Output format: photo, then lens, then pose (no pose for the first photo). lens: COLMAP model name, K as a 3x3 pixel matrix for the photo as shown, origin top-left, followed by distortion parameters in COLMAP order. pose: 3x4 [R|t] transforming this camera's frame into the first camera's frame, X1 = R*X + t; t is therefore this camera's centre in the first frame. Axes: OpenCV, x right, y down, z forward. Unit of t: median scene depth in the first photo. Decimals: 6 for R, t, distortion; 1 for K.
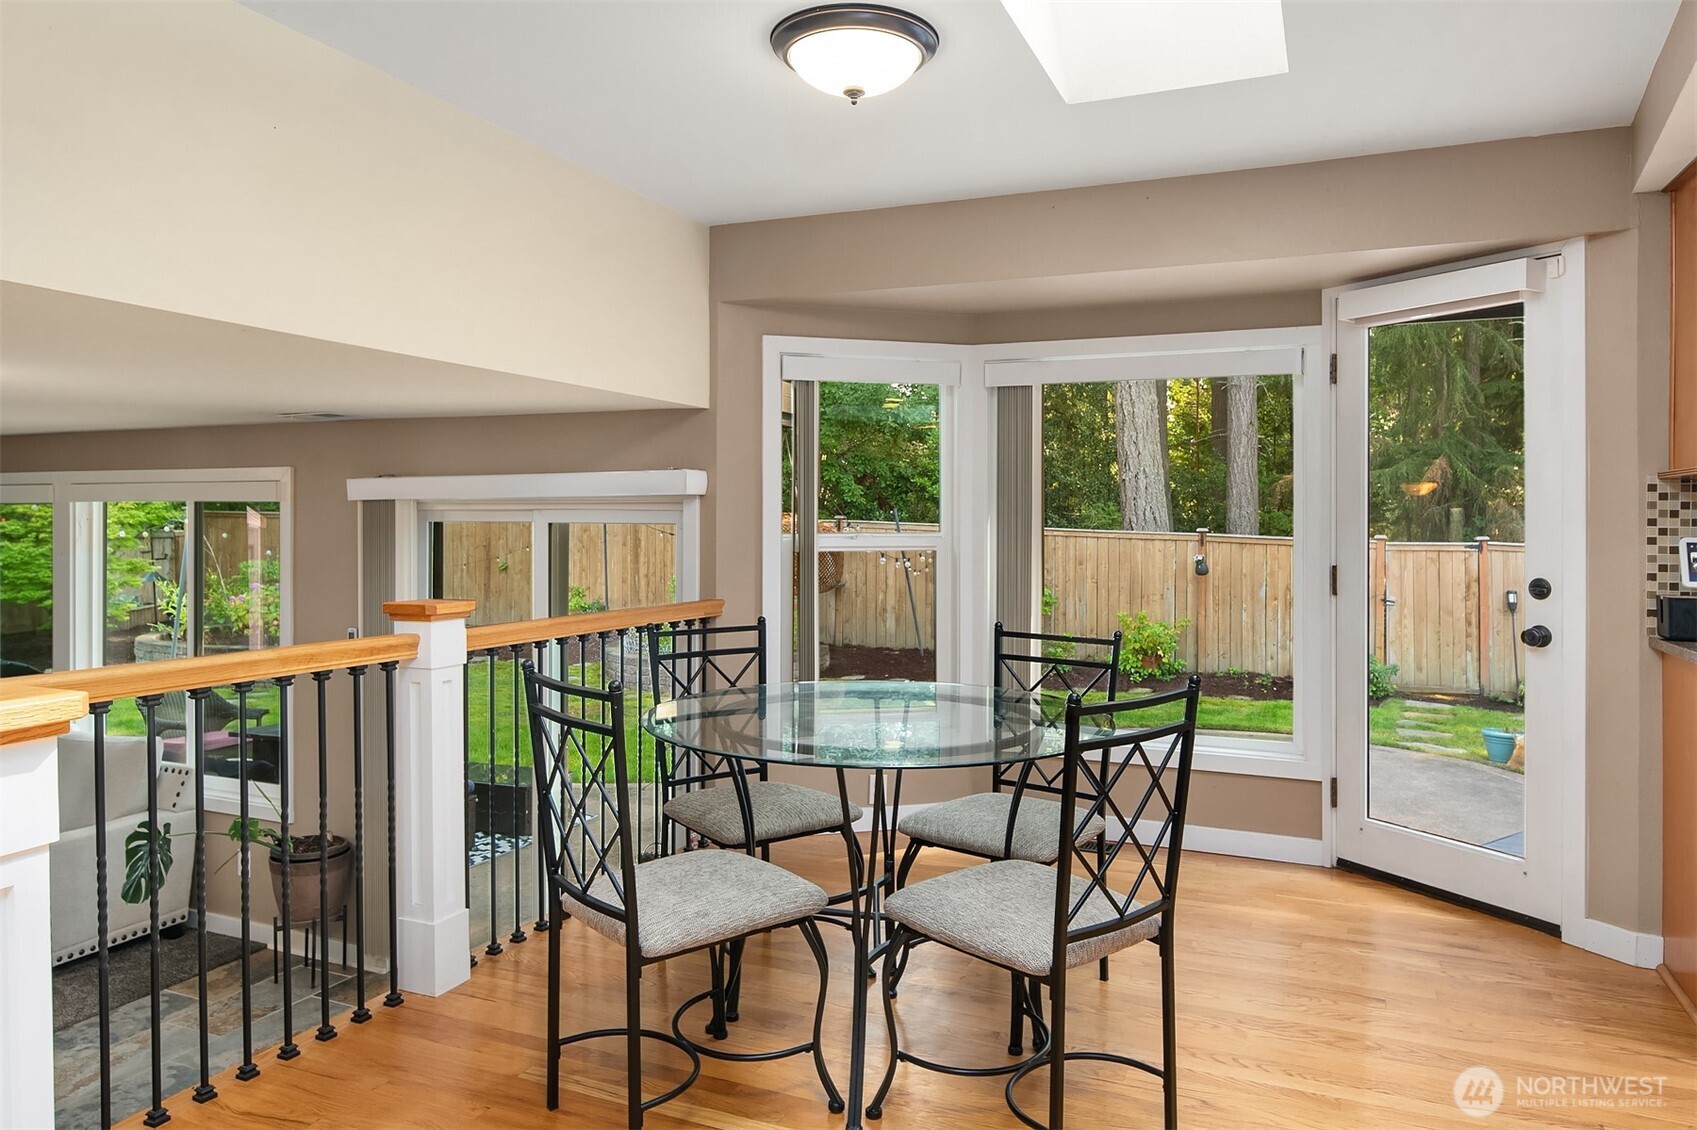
lens RADIAL K [[1110.9, 0, 860.3], [0, 1110.9, 521.7], [0, 0, 1]] dist [-0.001109, -0.000983]
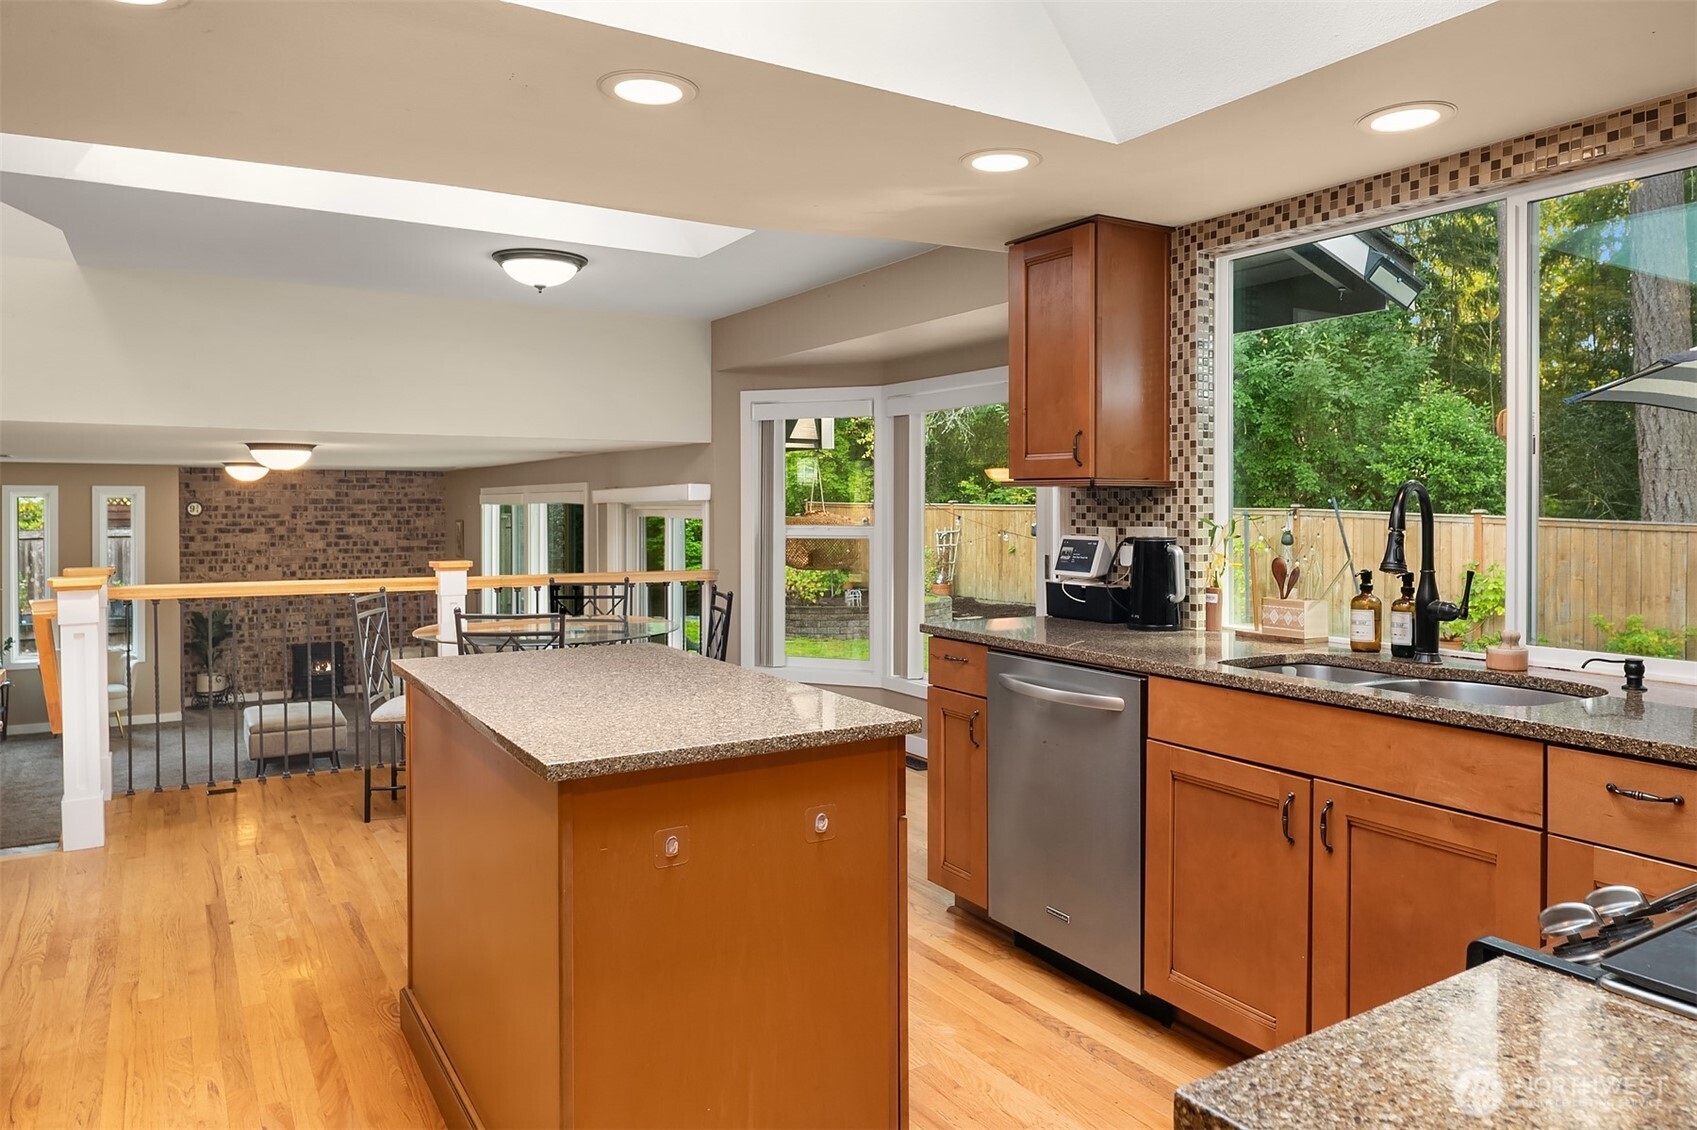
lens RADIAL K [[1110.9, 0, 860.3], [0, 1110.9, 521.7], [0, 0, 1]] dist [-0.001109, -0.000983]
pose [[0.816621, 0.003805, -0.577162, 0.809949], [0.003804, 0.999921, 0.011974, -0.010710], [0.577162, -0.011973, 0.816542, -0.107712]]
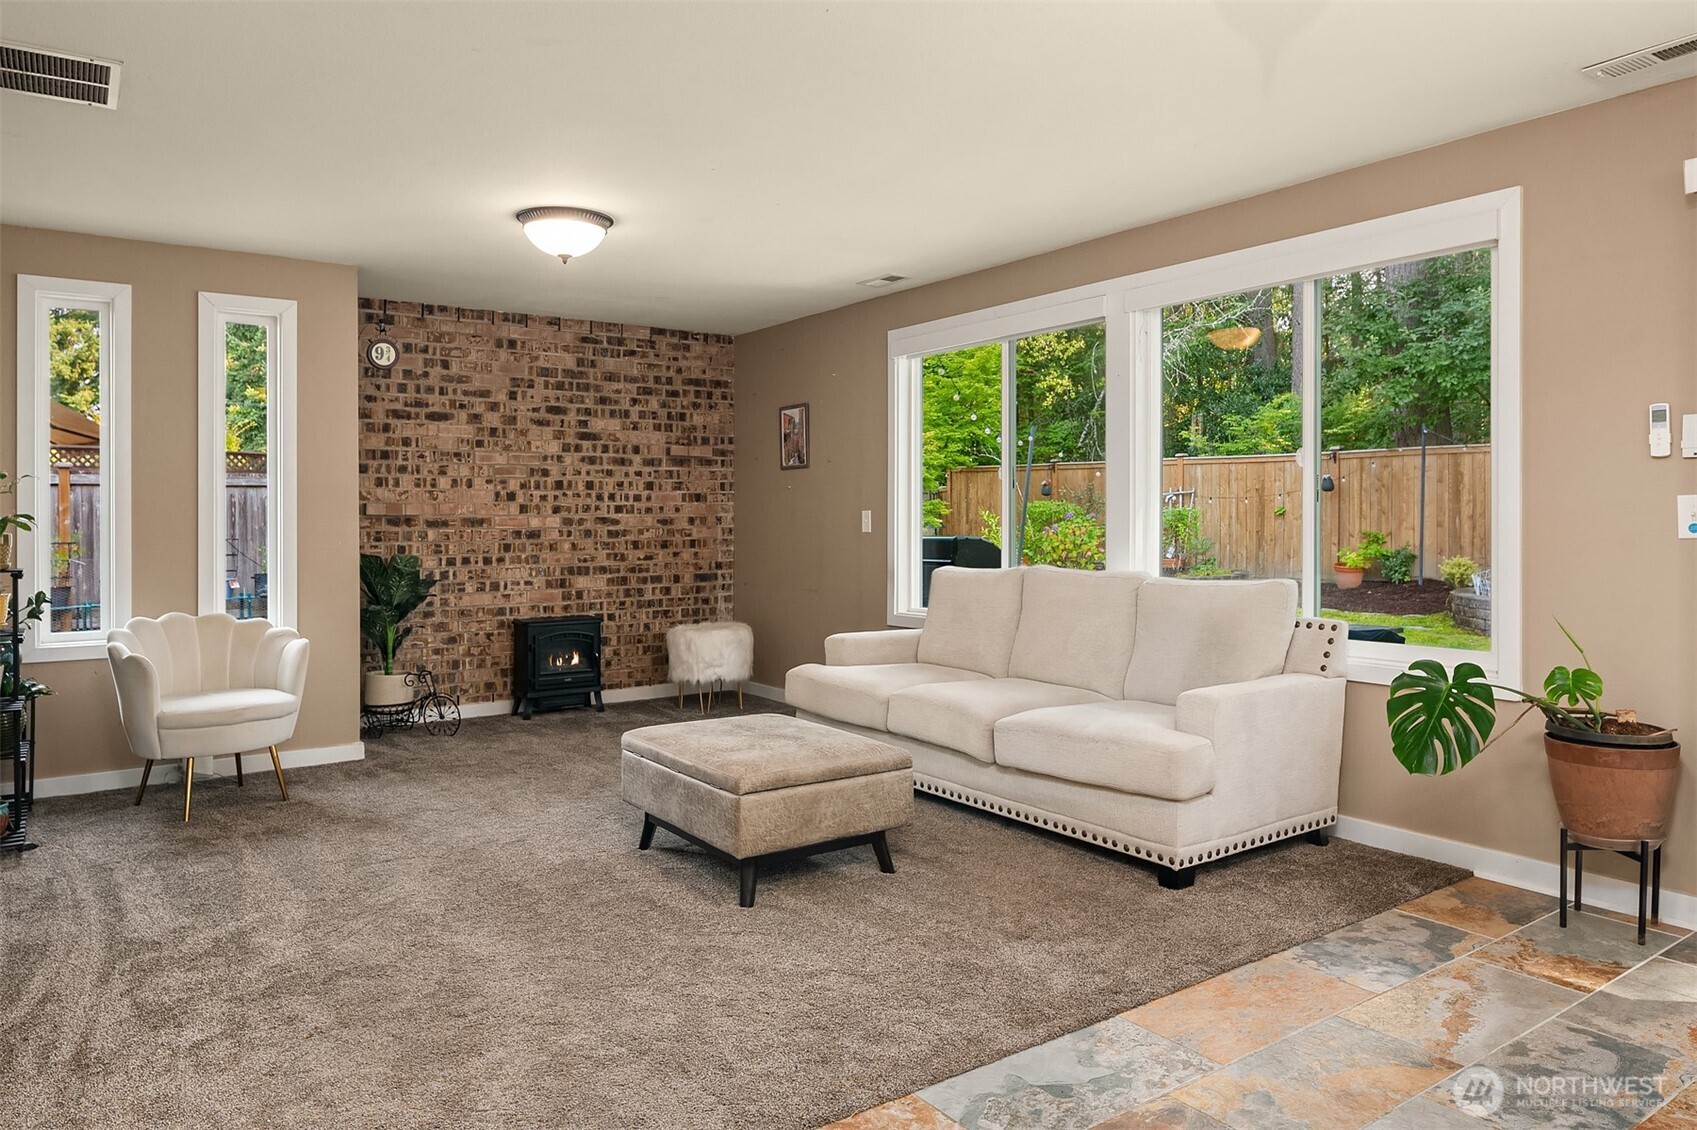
lens RADIAL K [[1110.9, 0, 860.3], [0, 1110.9, 521.7], [0, 0, 1]] dist [-0.001109, -0.000983]
pose [[0.853829, -0.008143, -0.520490, -0.543724], [0.010327, 0.999946, 0.001296, 0.166658], [0.520452, -0.006482, 0.853867, 0.206437]]
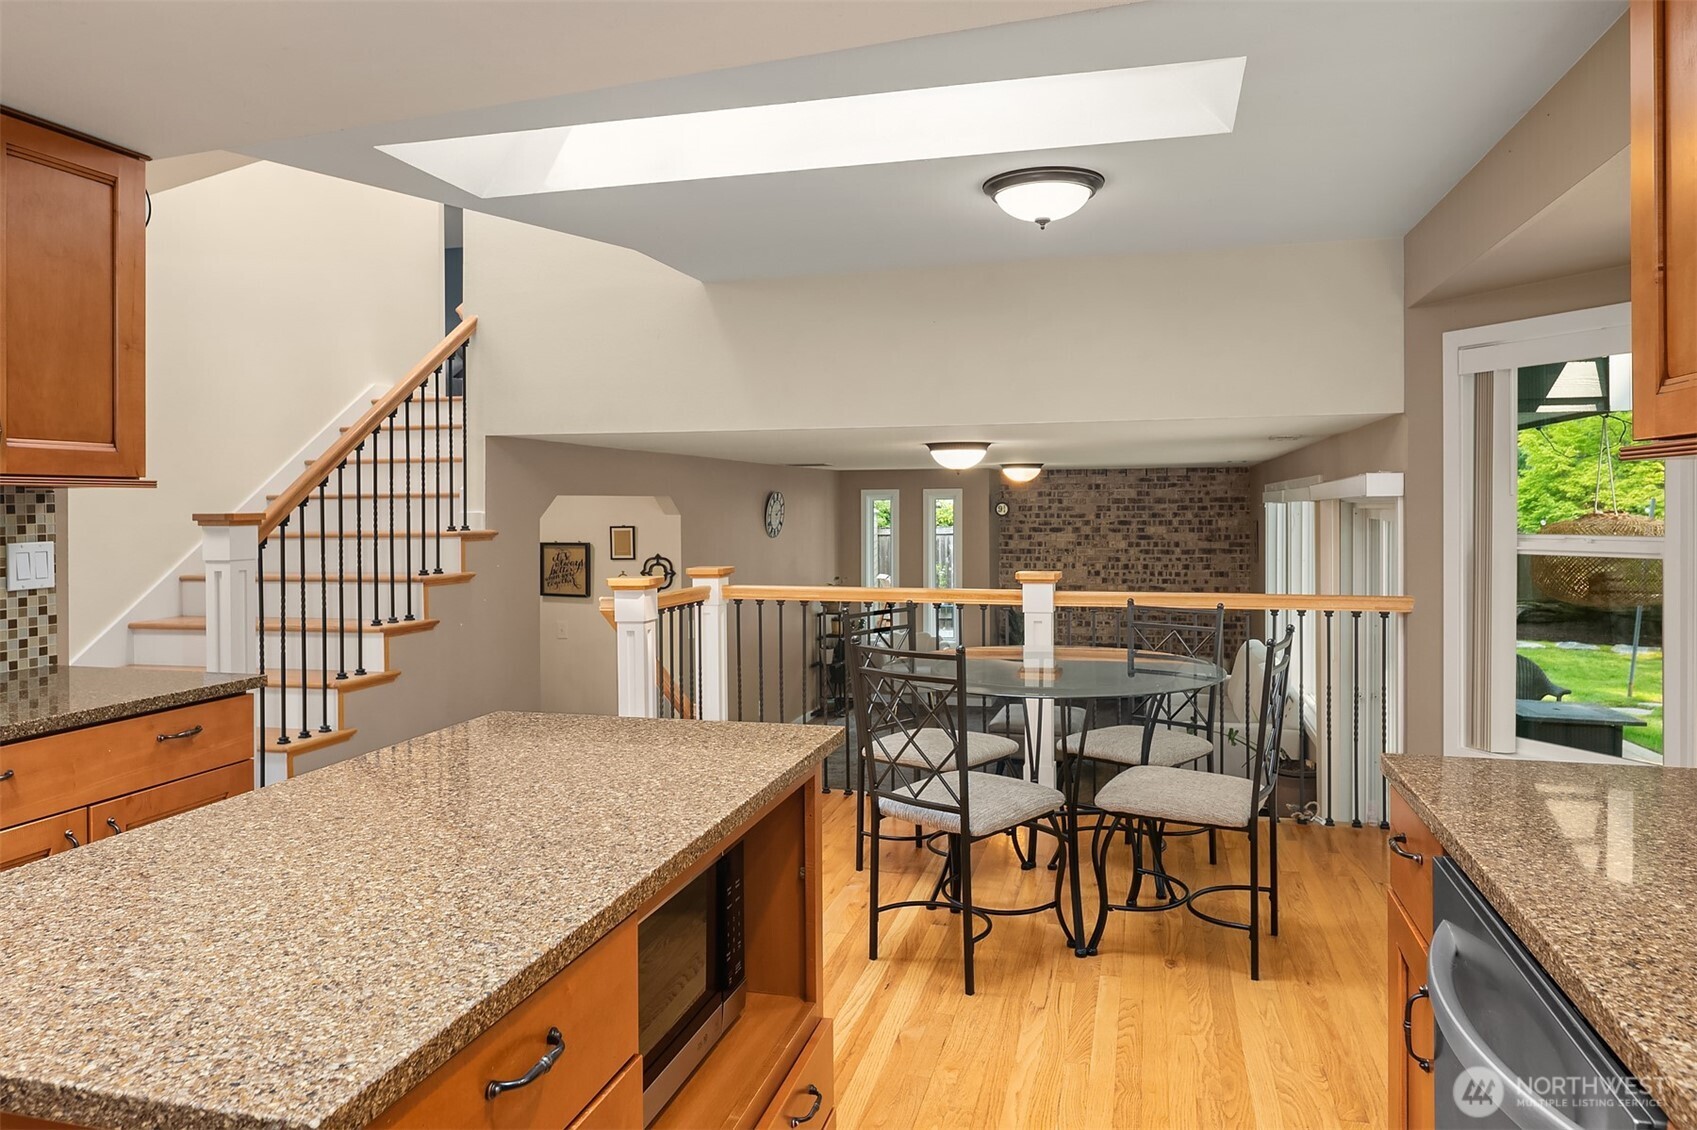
lens RADIAL K [[1110.9, 0, 860.3], [0, 1110.9, 521.7], [0, 0, 1]] dist [-0.001109, -0.000983]
pose [[0.139318, 0.008043, -0.990215, 0.739582], [0.007518, 0.999930, 0.009180, -0.012096], [0.990219, -0.008723, 0.139248, 0.314049]]
